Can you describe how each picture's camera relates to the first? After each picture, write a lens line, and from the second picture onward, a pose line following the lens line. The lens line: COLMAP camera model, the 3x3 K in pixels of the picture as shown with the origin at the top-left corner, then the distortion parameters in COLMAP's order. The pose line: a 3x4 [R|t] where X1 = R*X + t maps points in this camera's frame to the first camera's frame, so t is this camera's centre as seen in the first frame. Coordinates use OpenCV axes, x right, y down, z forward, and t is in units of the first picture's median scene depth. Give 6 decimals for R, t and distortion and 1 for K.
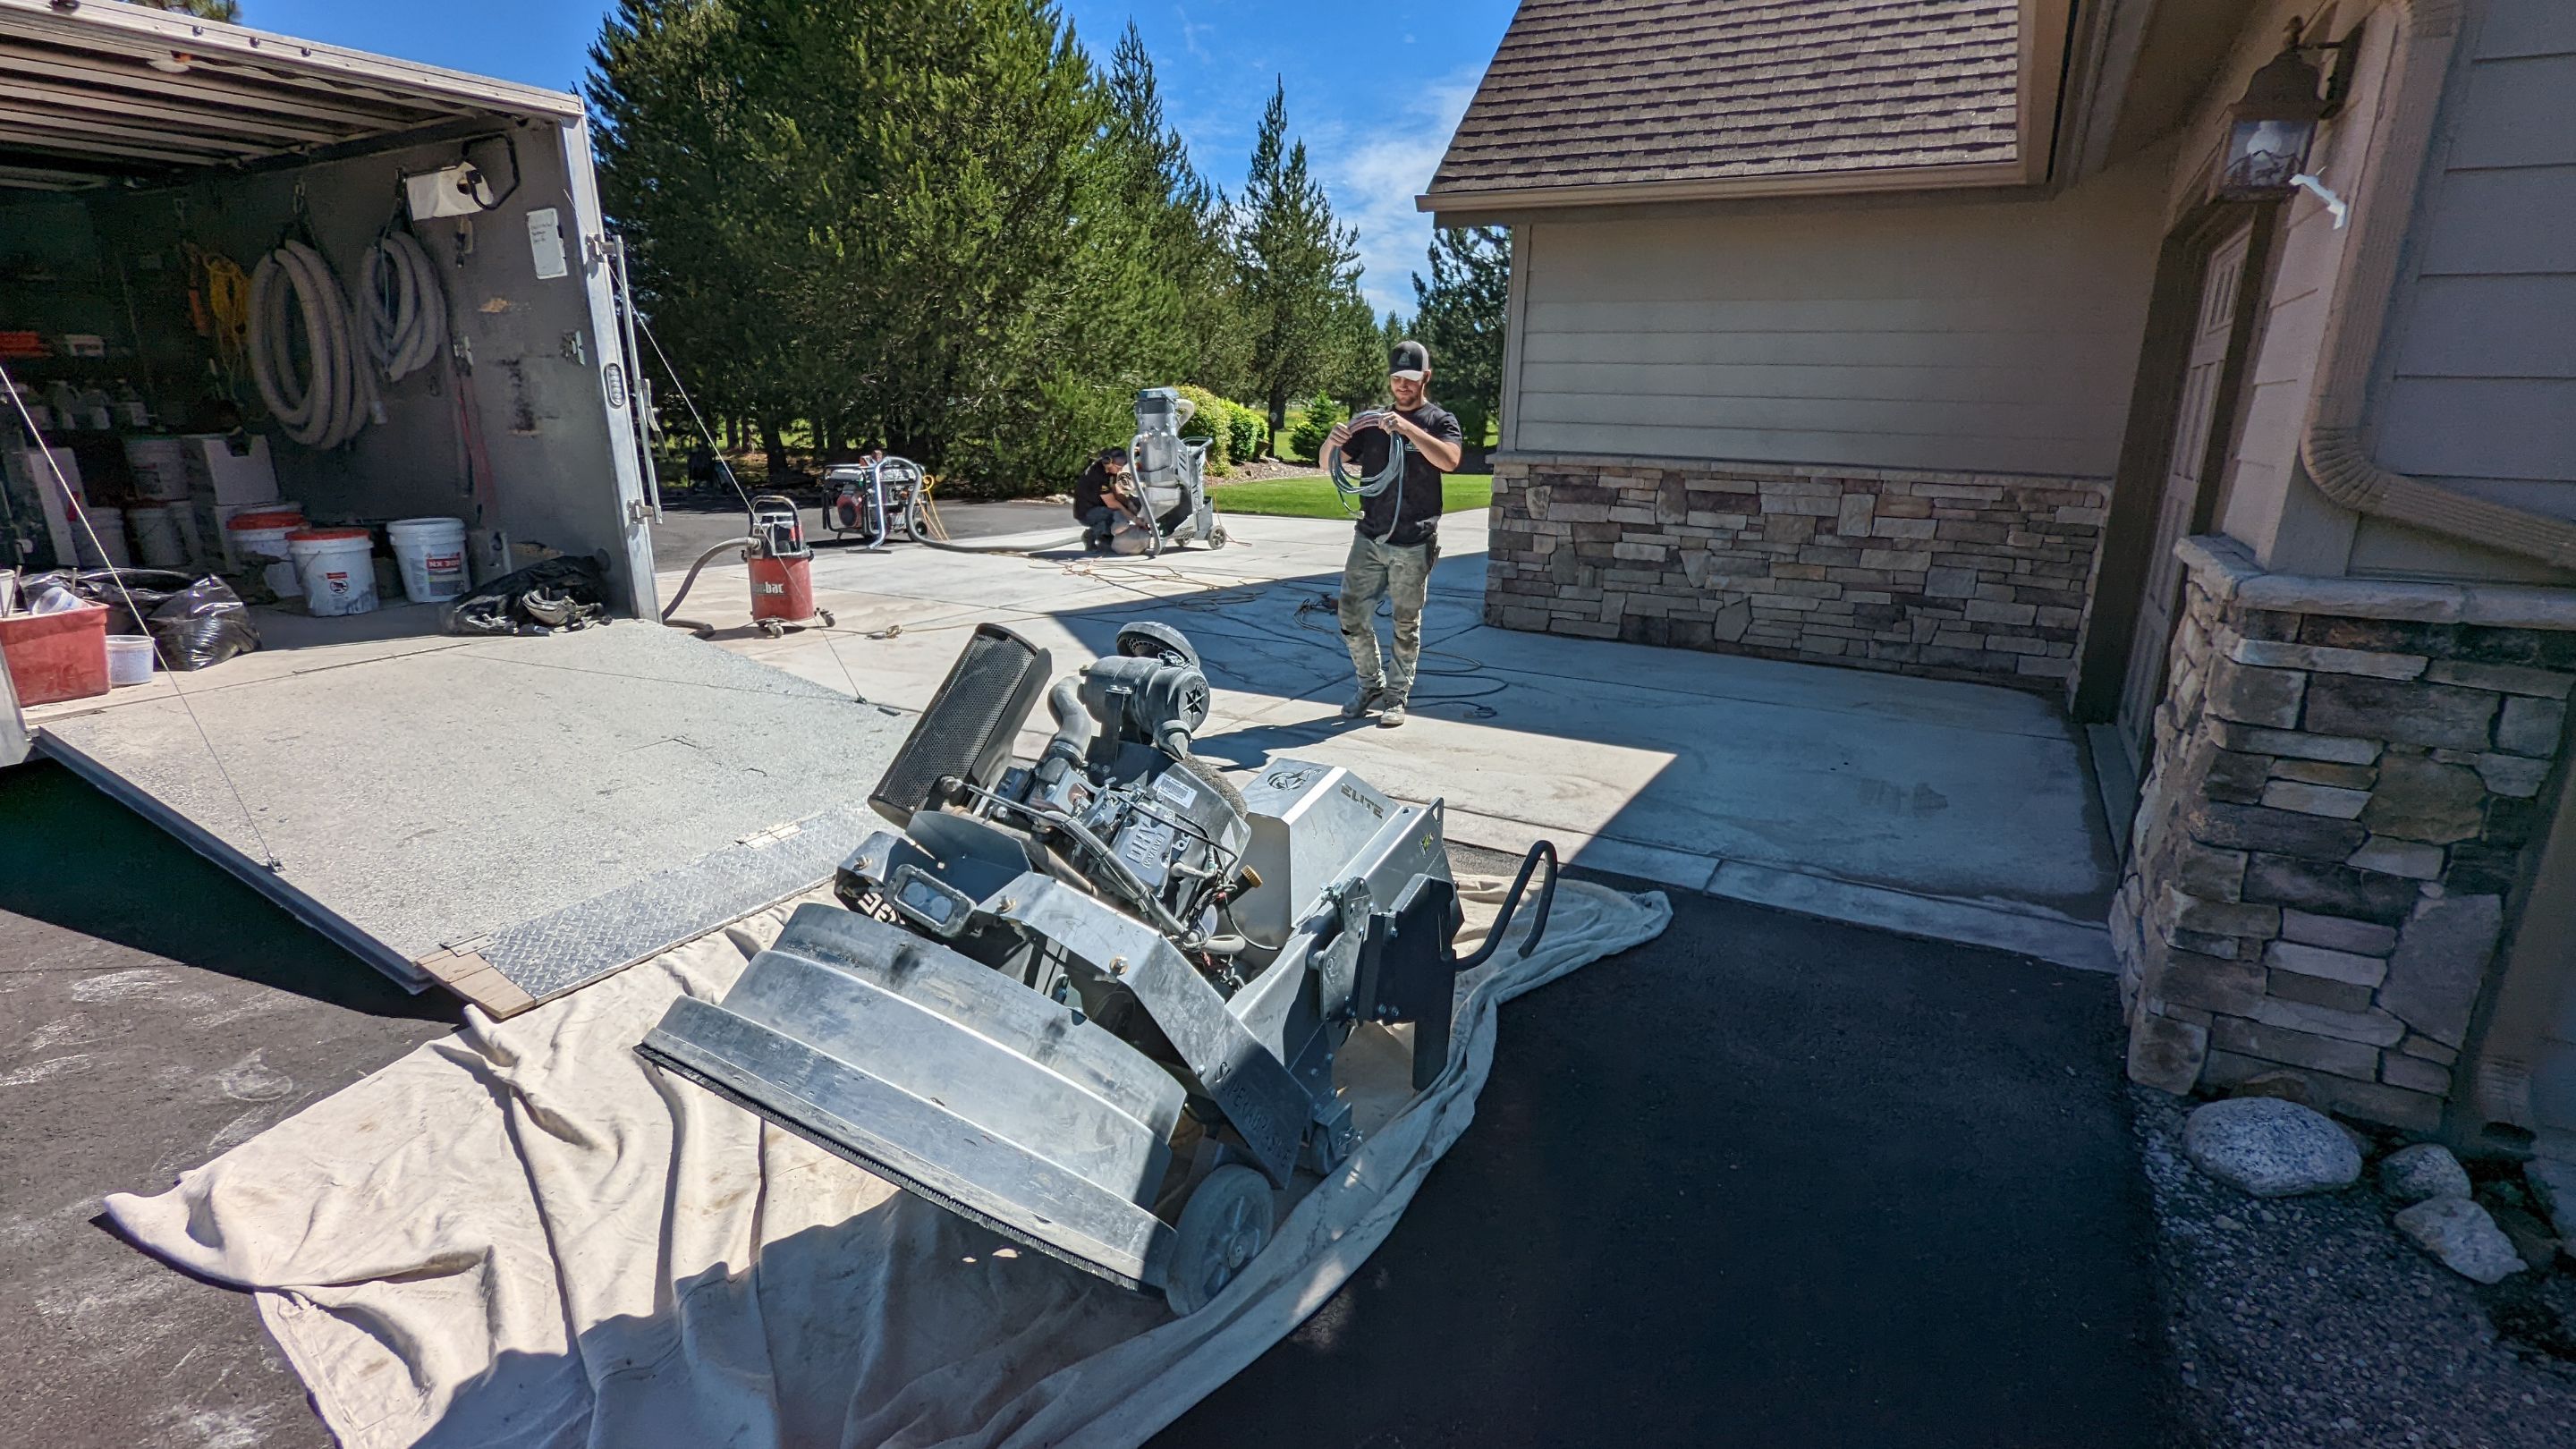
lens RADIAL K [[1226.3, 0, 1301.3], [0, 1226.3, 737.2], [0, 0, 1]] dist [-0.001675, 0.001376]
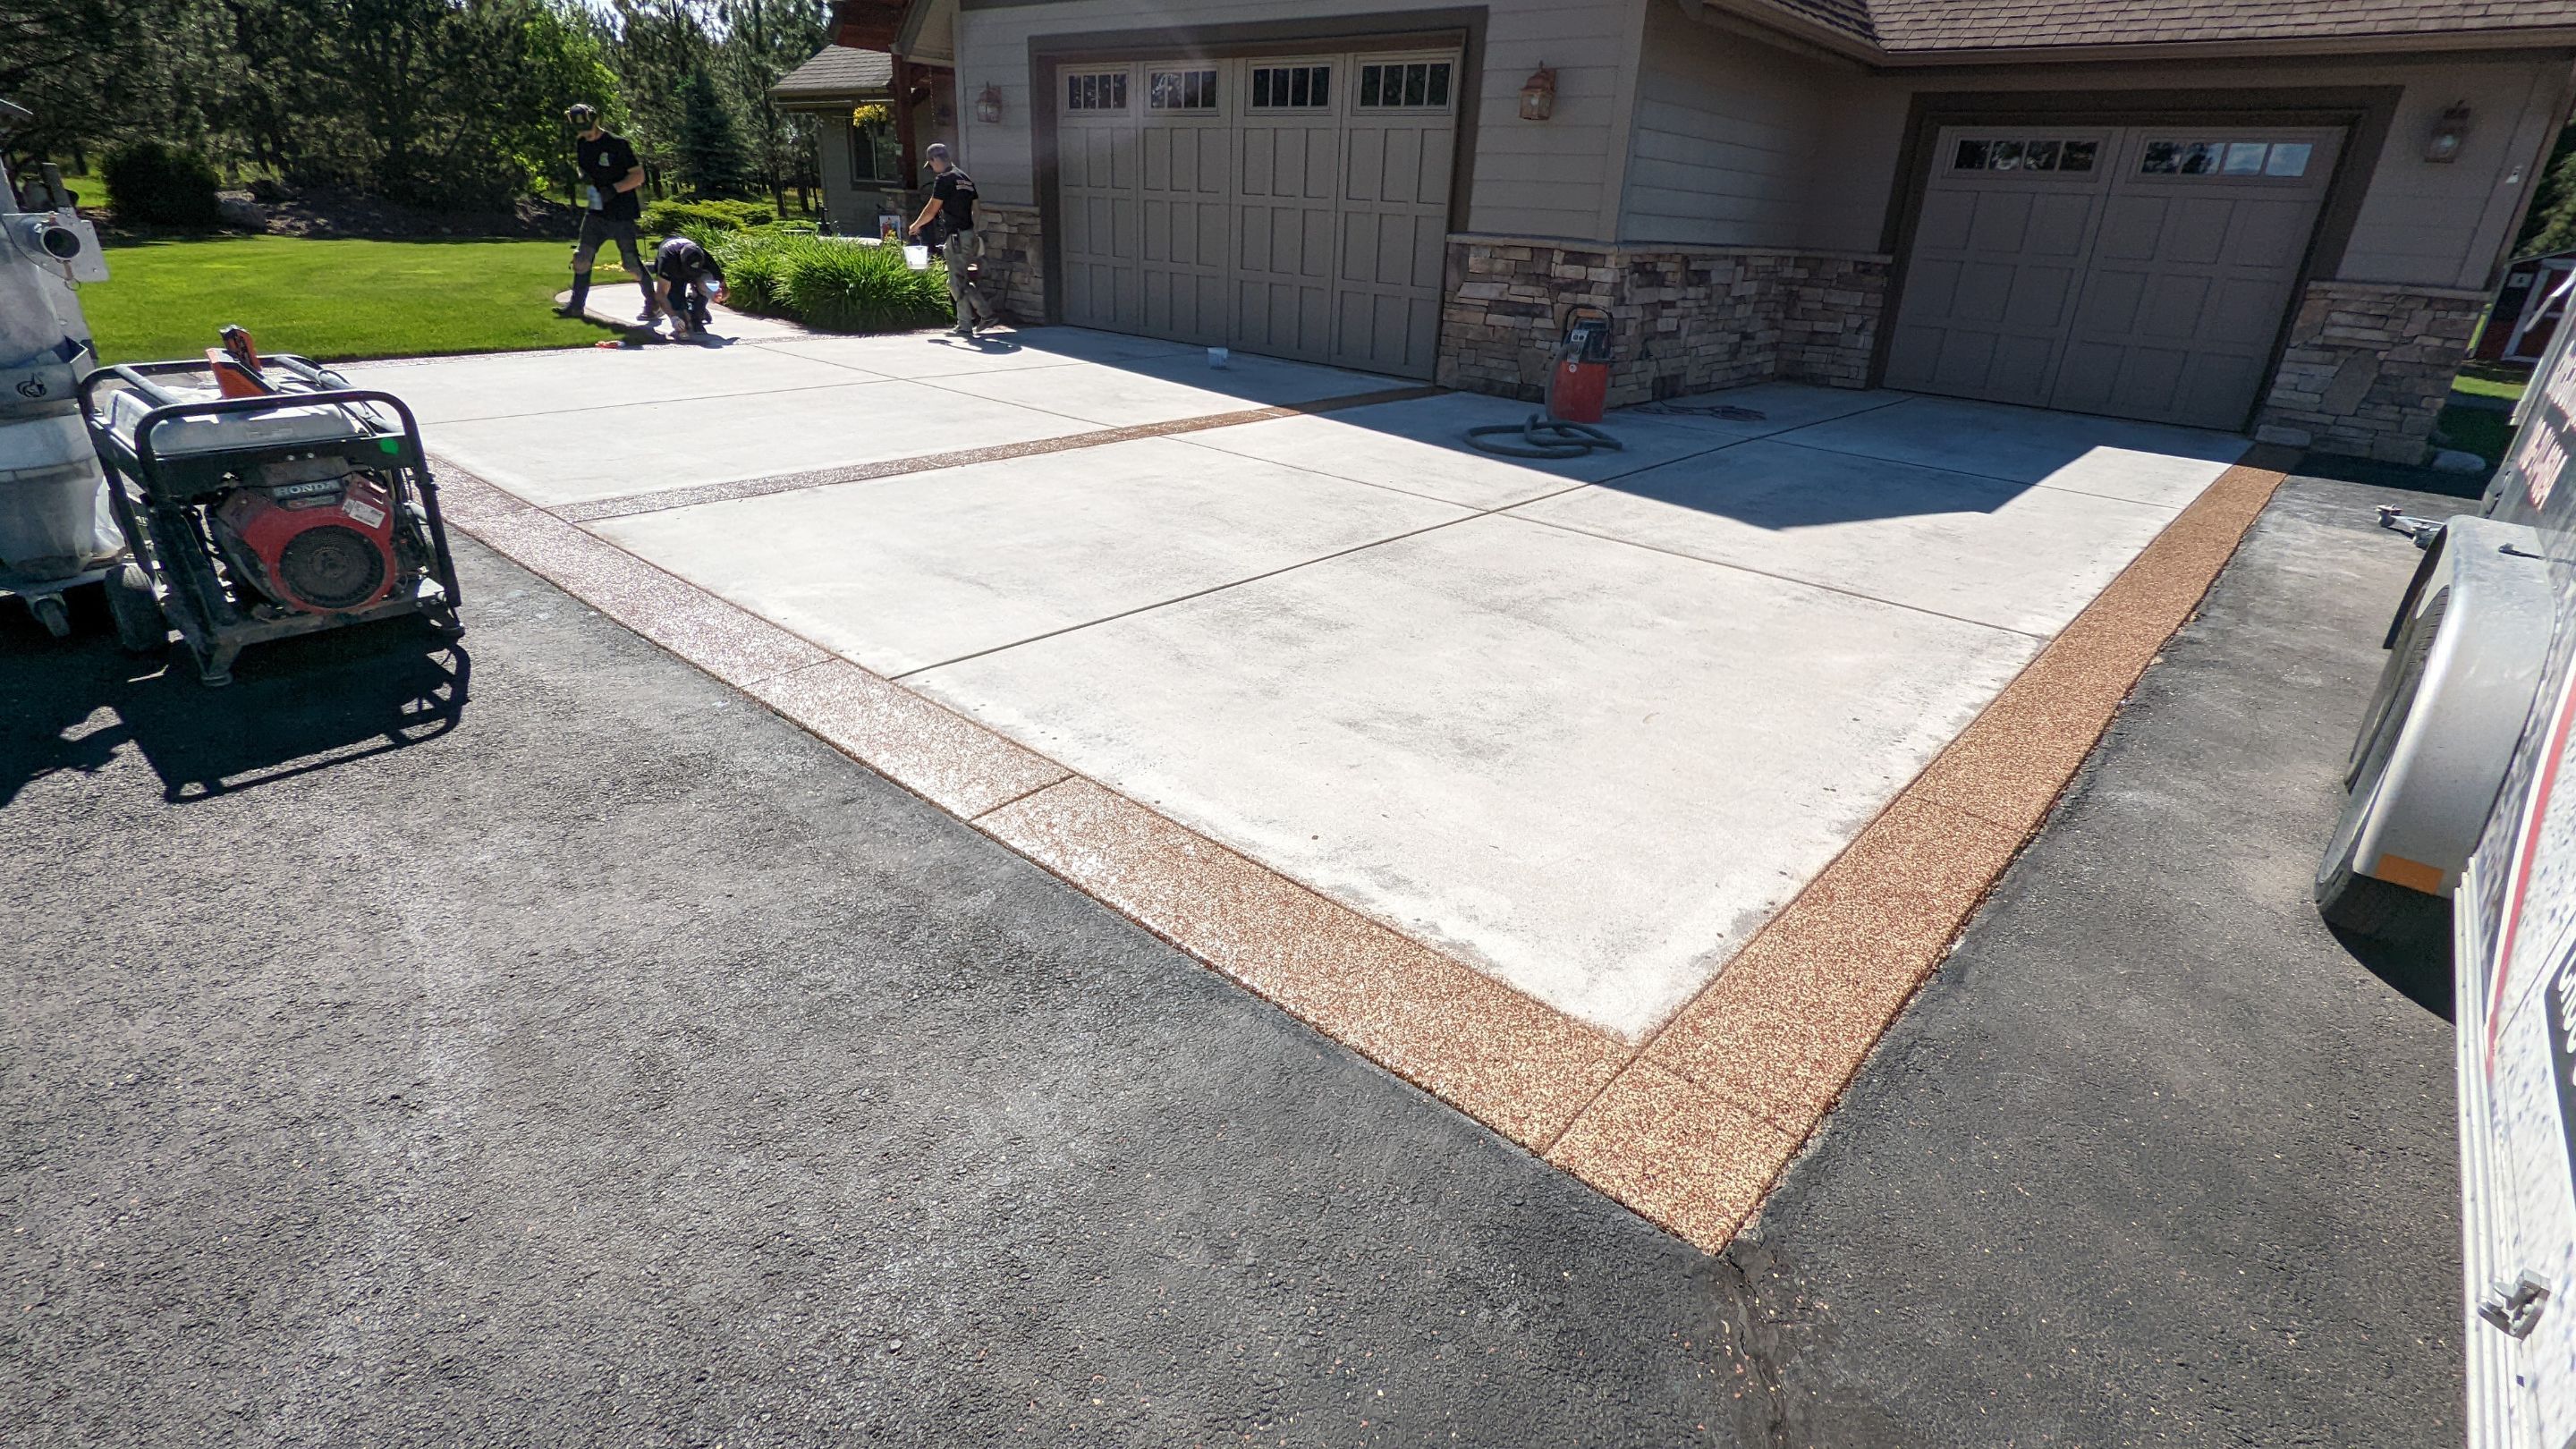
lens RADIAL K [[1226.3, 0, 1301.3], [0, 1226.3, 737.2], [0, 0, 1]] dist [-0.001675, 0.001376]
pose [[0.203829, -0.399195, 0.893922, -1.124035], [0.231859, 0.906798, 0.352077, -0.310840], [-0.951155, 0.135500, 0.277389, 1.122264]]
